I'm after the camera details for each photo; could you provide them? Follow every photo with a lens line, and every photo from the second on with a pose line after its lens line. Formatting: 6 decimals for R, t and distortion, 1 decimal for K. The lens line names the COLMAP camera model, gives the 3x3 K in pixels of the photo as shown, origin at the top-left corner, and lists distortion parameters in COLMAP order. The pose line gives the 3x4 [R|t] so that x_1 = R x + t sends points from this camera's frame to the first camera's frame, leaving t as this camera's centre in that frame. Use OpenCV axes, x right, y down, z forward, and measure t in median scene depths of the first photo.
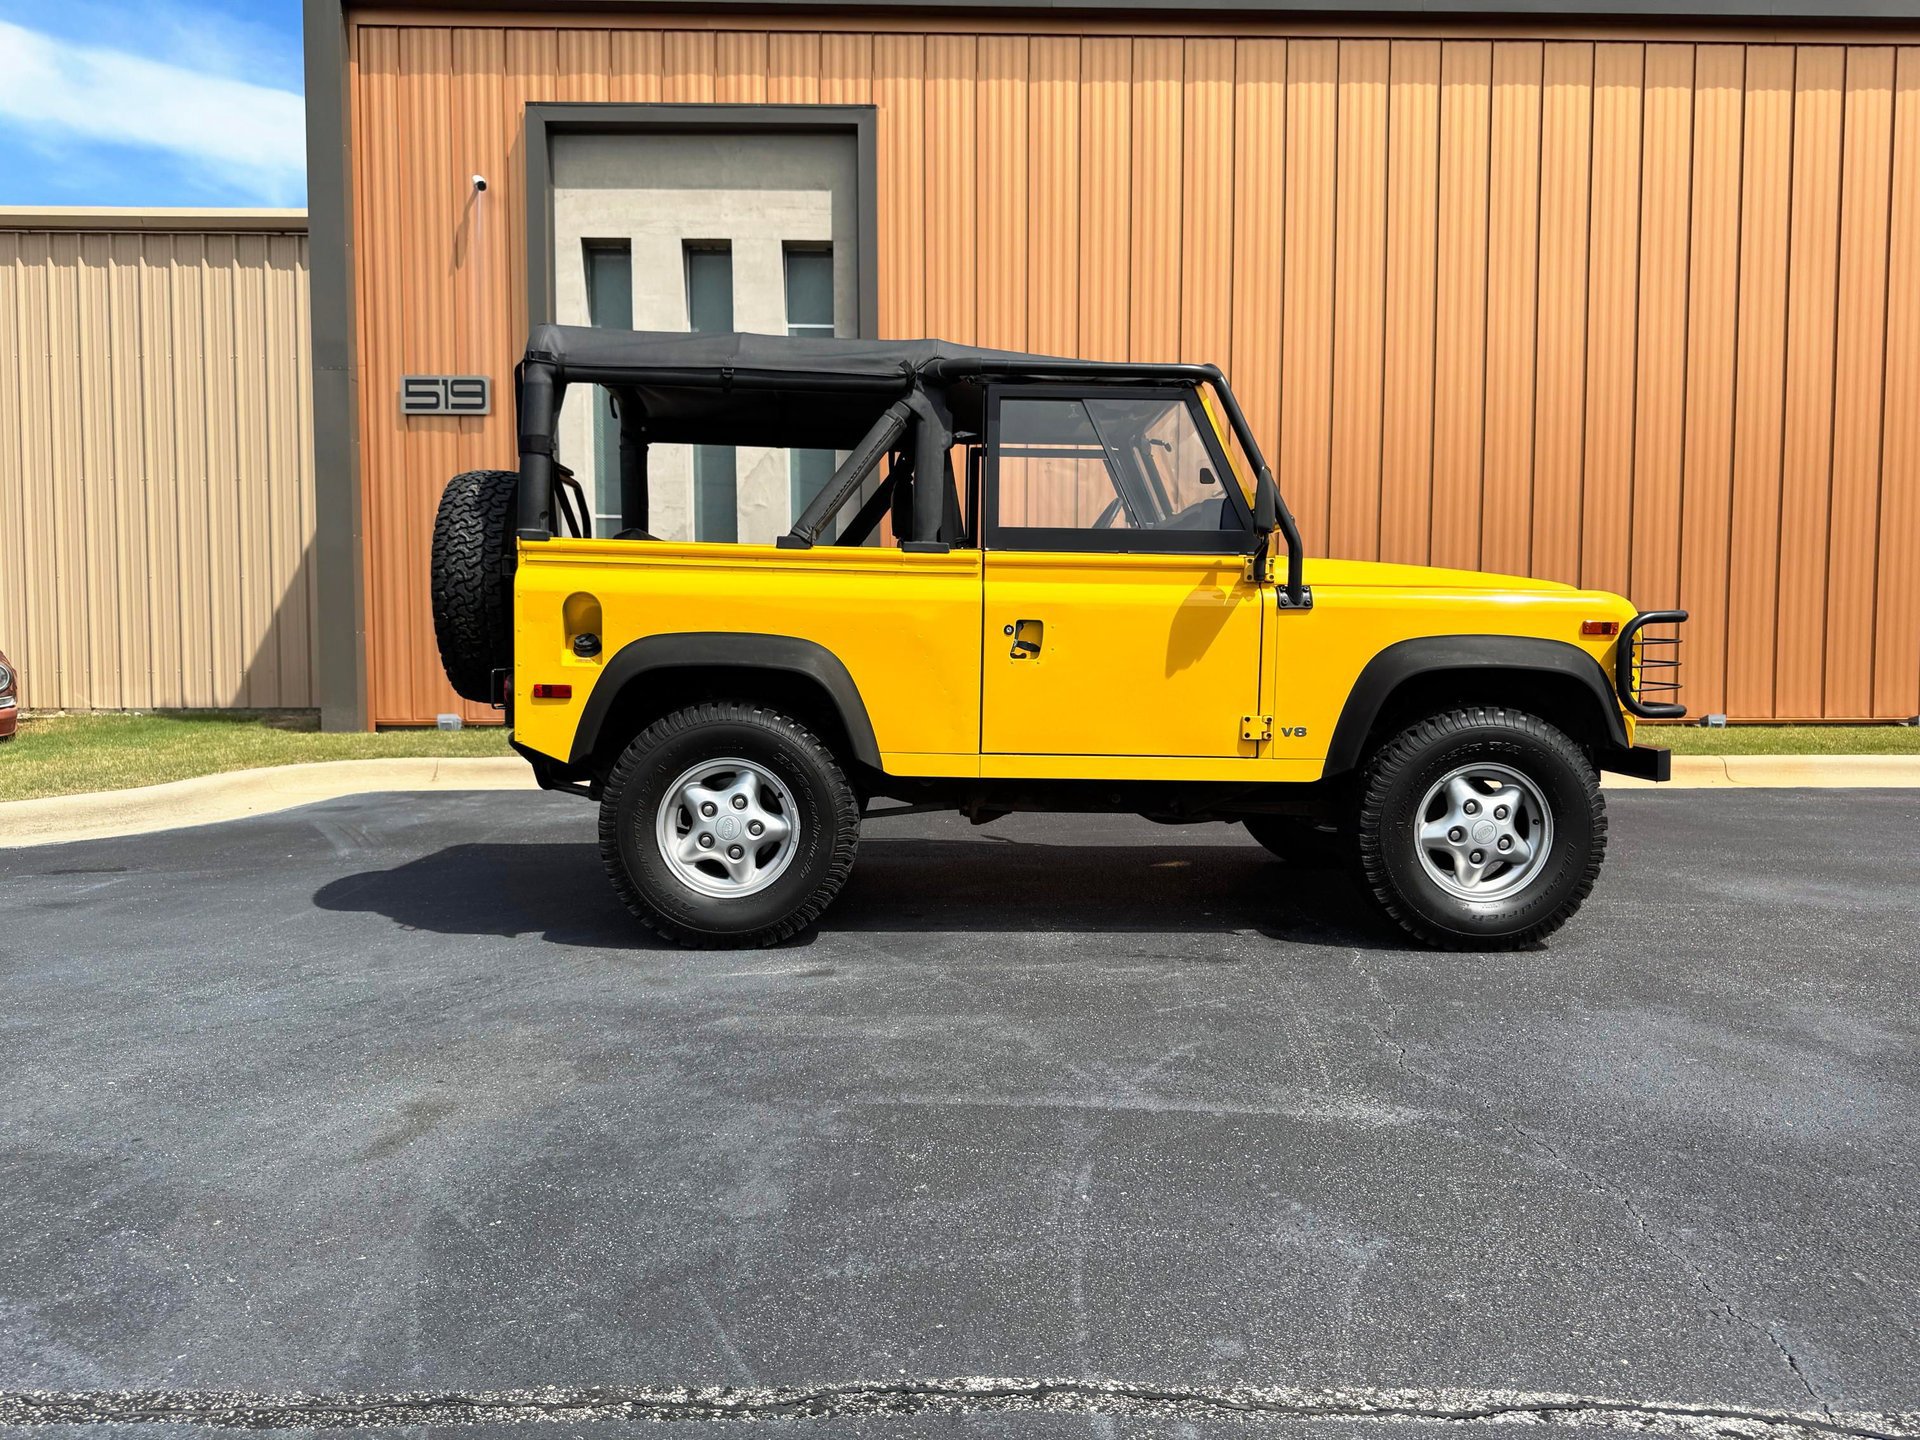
lens RADIAL K [[1352.2, 0, 960.0], [0, 1352.2, 725.6], [0, 0, 1]] dist [0.032283, -0.045646]
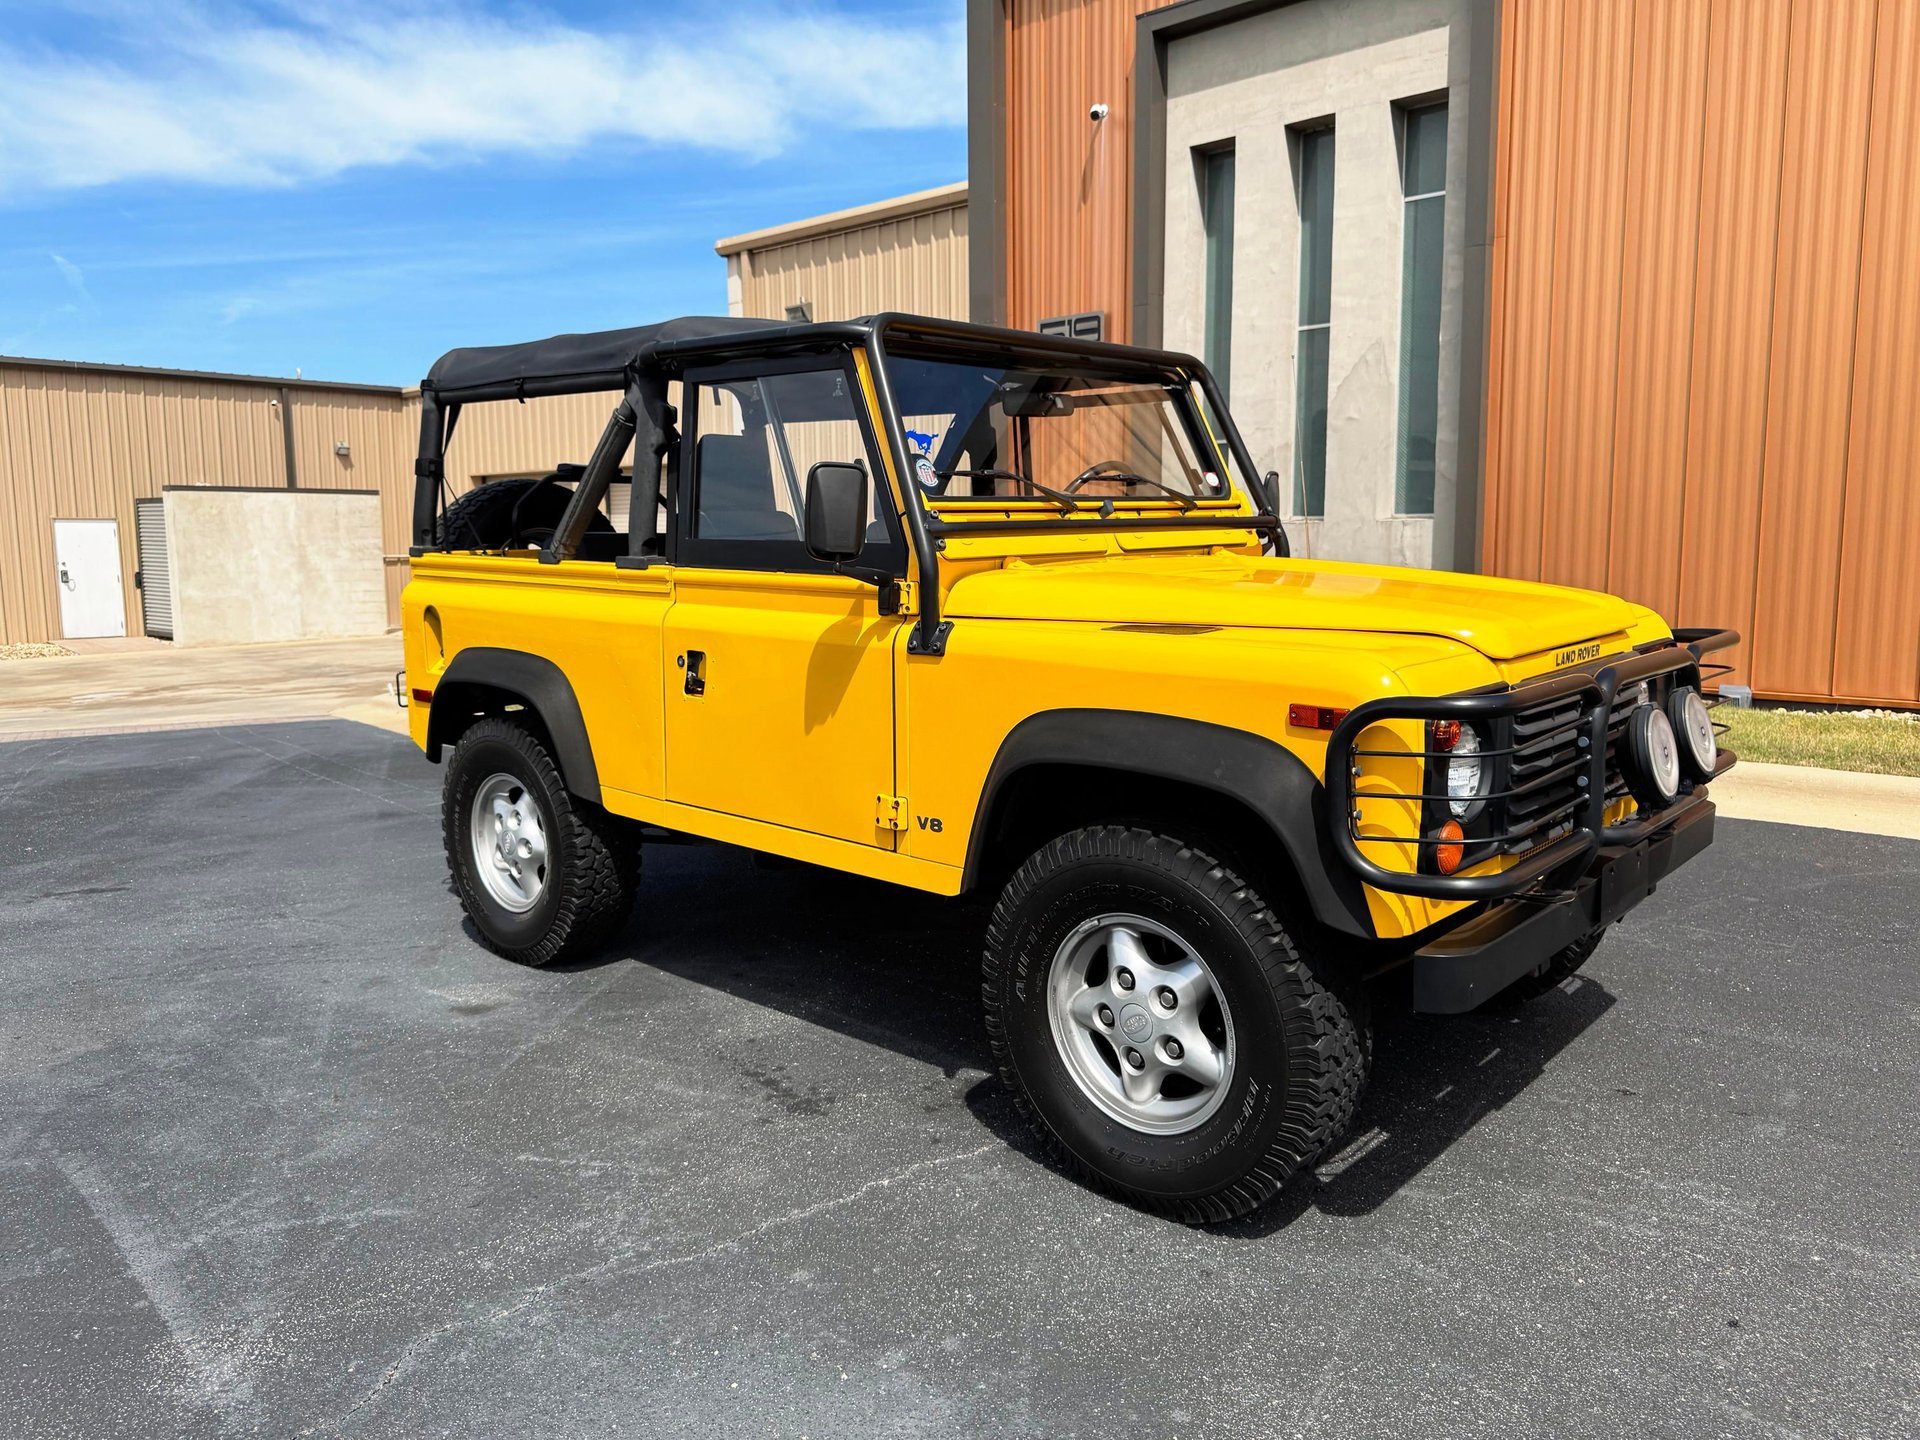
lens RADIAL K [[1357.3, 0, 952.5], [0, 1357.3, 701.4], [0, 0, 1]] dist [0.014695, -0.022394]
pose [[0.722108, 0.076222, -0.687569, 0.742101], [-0.029621, 0.996407, 0.079351, -0.116964], [0.691146, -0.036933, 0.721770, 0.492916]]
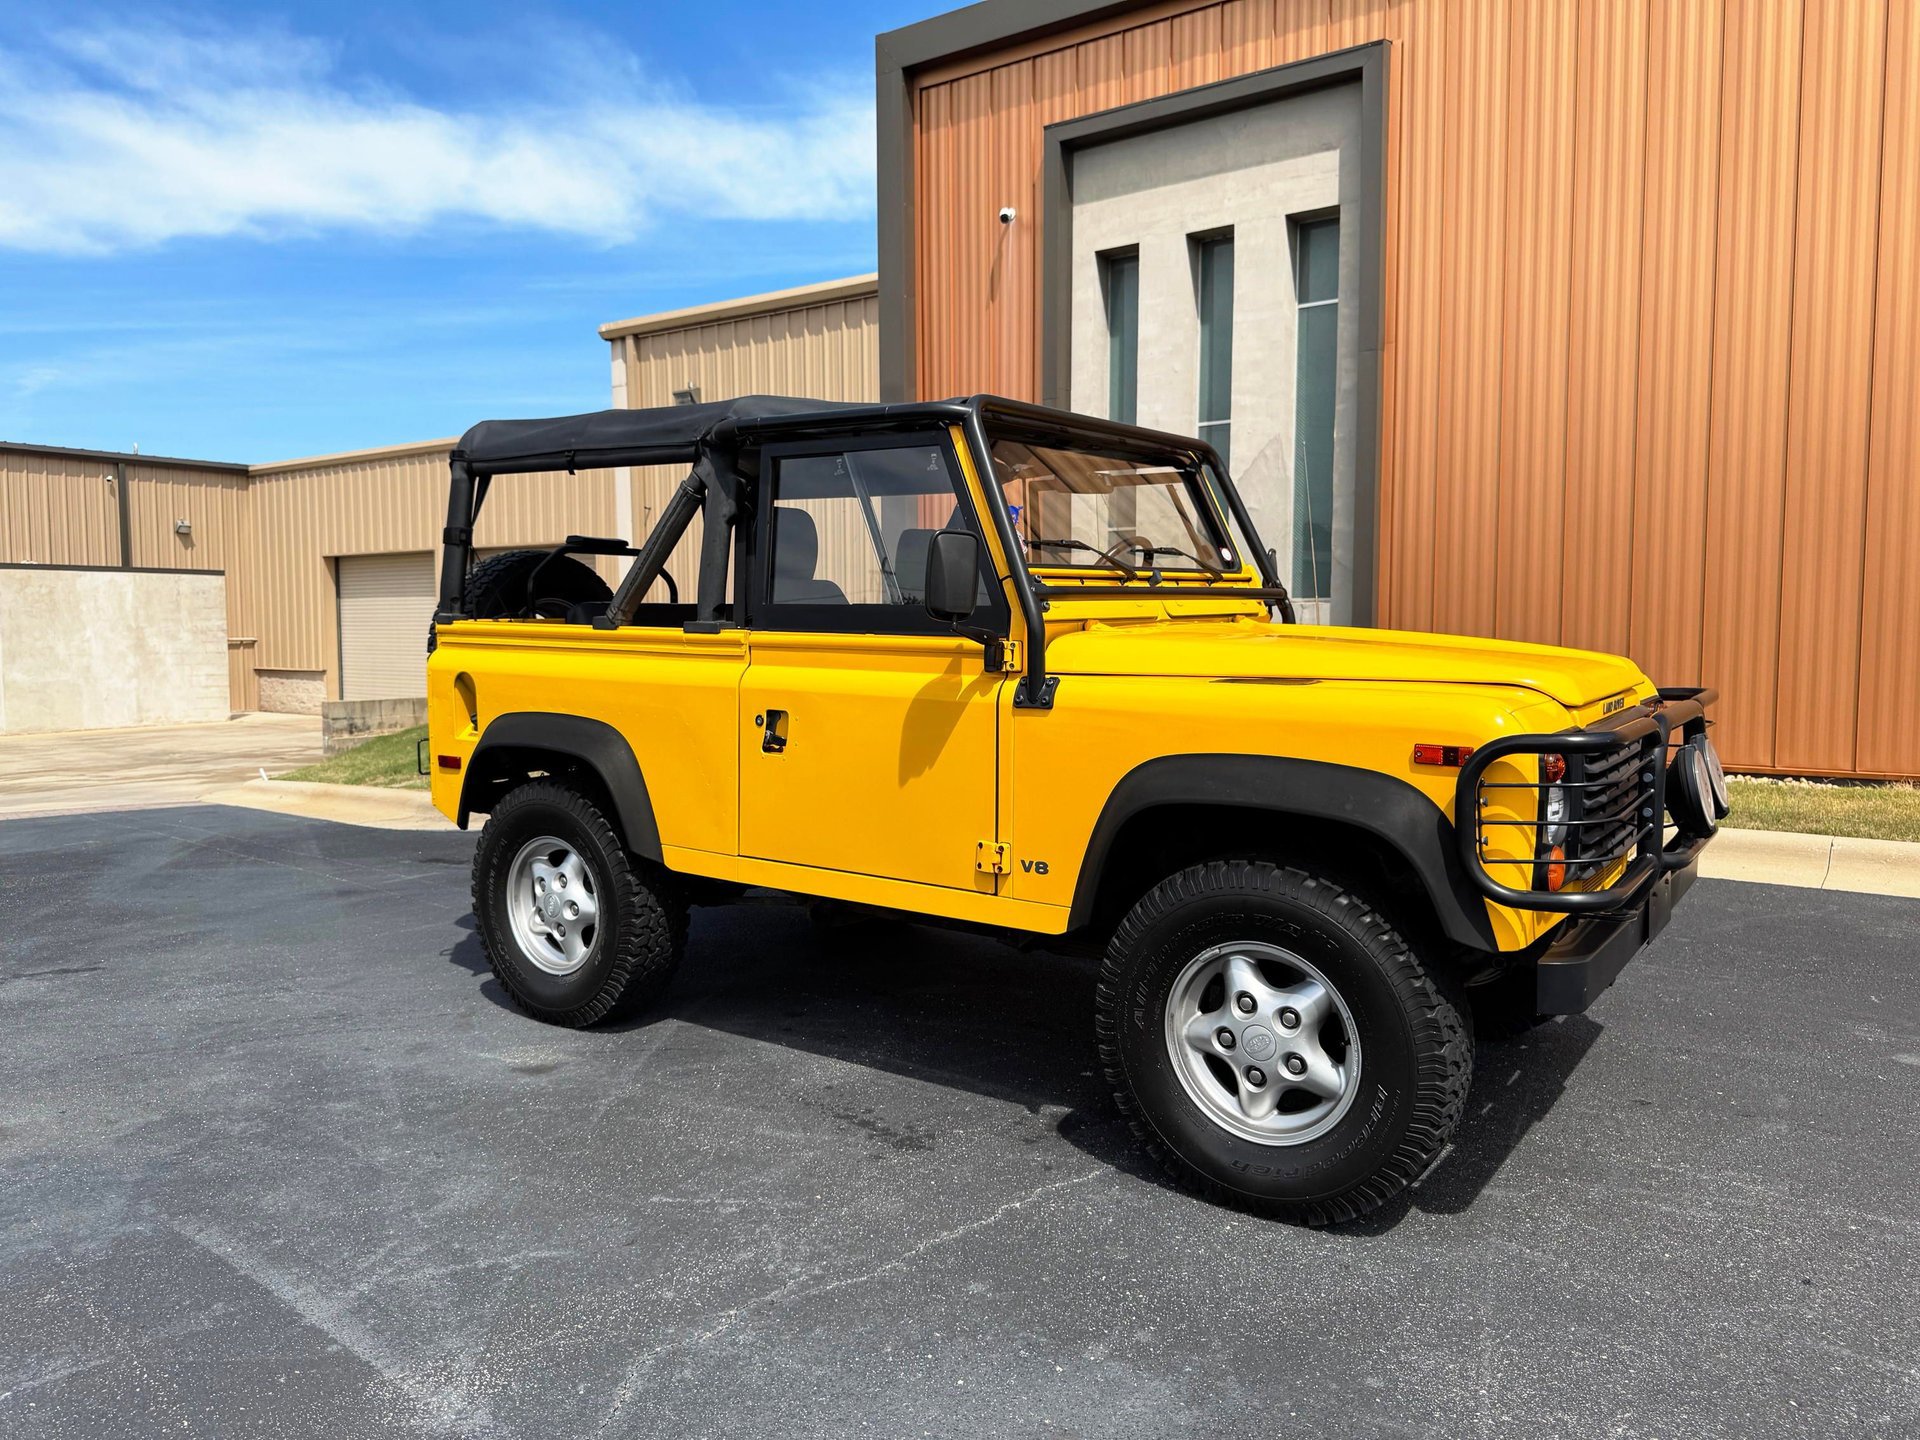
lens RADIAL K [[1354.0, 0, 951.2], [0, 1354.0, 727.5], [0, 0, 1]] dist [0.022708, -0.032226]
pose [[0.796581, 0.042202, -0.603057, 0.665426], [-0.029495, 0.999085, 0.030955, -0.096540], [0.603811, -0.006871, 0.797098, 0.362656]]
